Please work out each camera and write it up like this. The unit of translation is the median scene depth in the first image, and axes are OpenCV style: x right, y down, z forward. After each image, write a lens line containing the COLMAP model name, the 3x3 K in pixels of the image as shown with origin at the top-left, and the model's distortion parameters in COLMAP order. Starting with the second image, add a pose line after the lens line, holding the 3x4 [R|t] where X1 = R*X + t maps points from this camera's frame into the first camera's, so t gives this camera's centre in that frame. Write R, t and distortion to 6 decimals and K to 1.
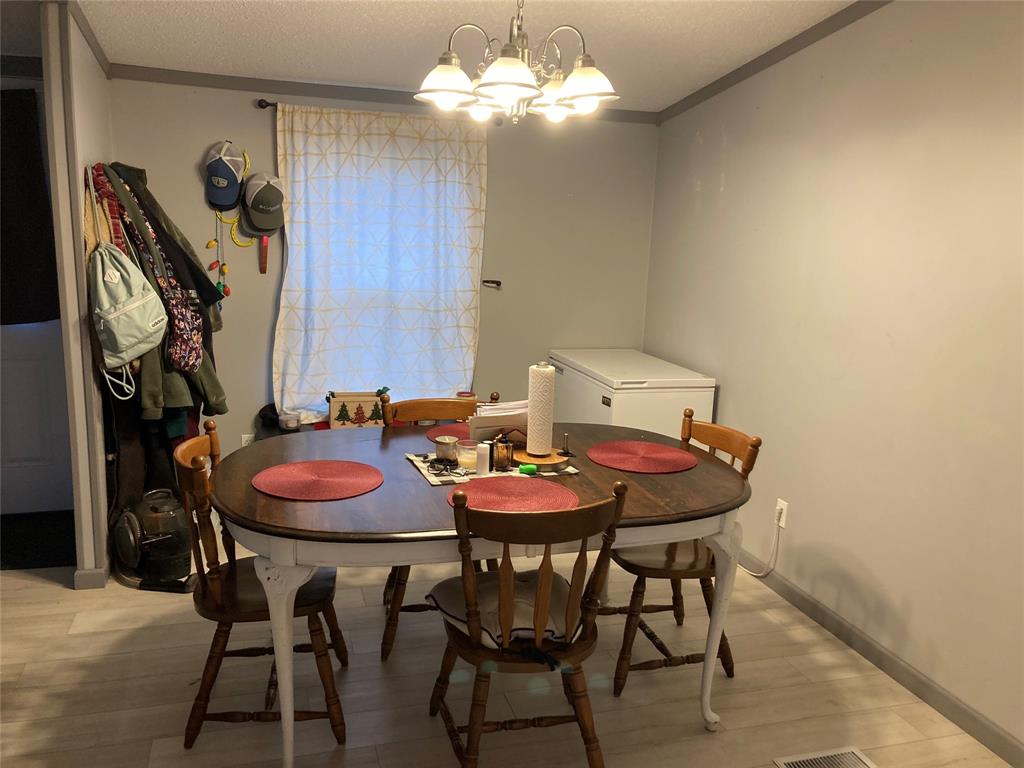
lens RADIAL K [[832.3, 0, 514.5], [0, 832.3, 392.9], [0, 0, 1]] dist [0.046194, -0.051296]
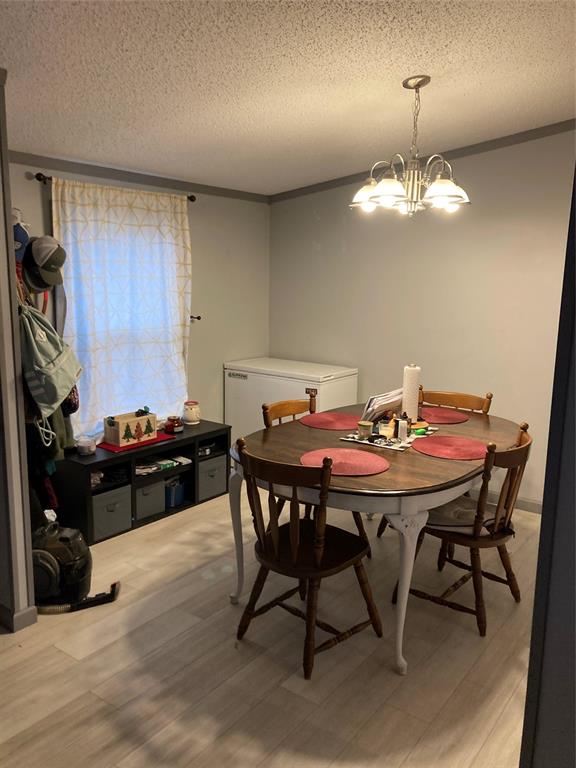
lens RADIAL K [[632.7, 0, 286.9], [0, 632.7, 382.1], [0, 0, 1]] dist [0.016122, 0.010063]
pose [[0.796207, -0.129668, 0.590966, -0.570974], [0.133887, 0.990309, 0.036905, -0.052241], [-0.590025, 0.049738, 0.805852, 0.109792]]
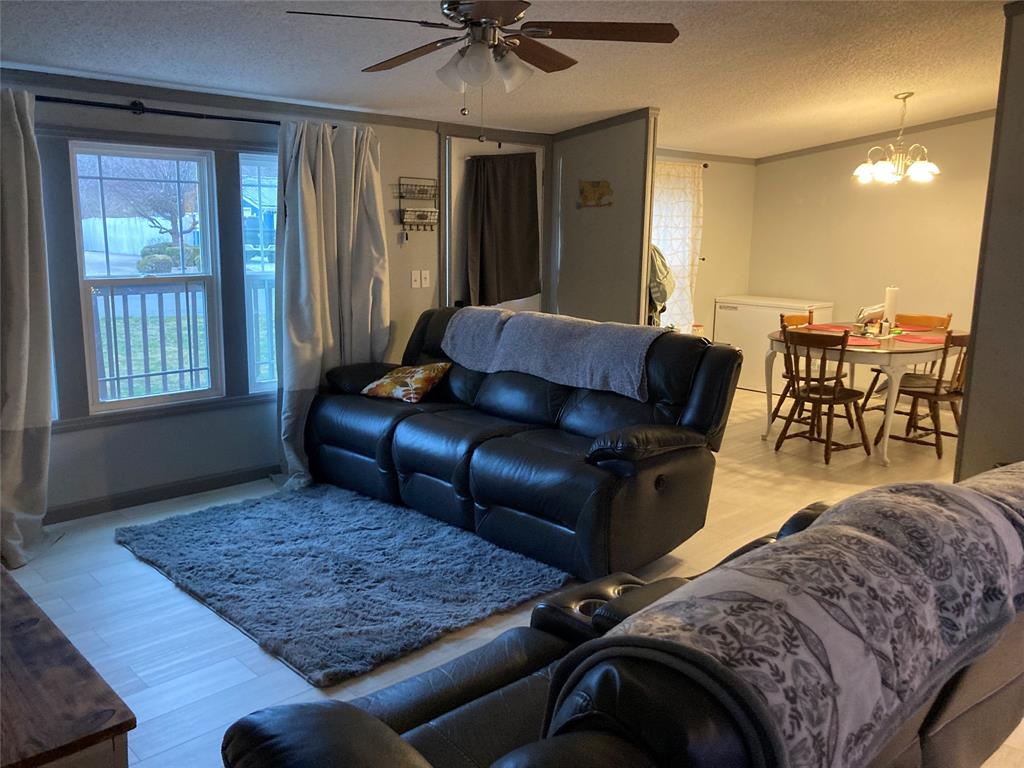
lens RADIAL K [[843.6, 0, 513.3], [0, 843.6, 374.5], [0, 0, 1]] dist [0.016122, 0.010063]
pose [[0.887146, -0.108282, 0.448606, -1.275019], [0.111153, 0.993602, 0.020018, 0.026647], [-0.447903, 0.032105, 0.893505, -0.392166]]
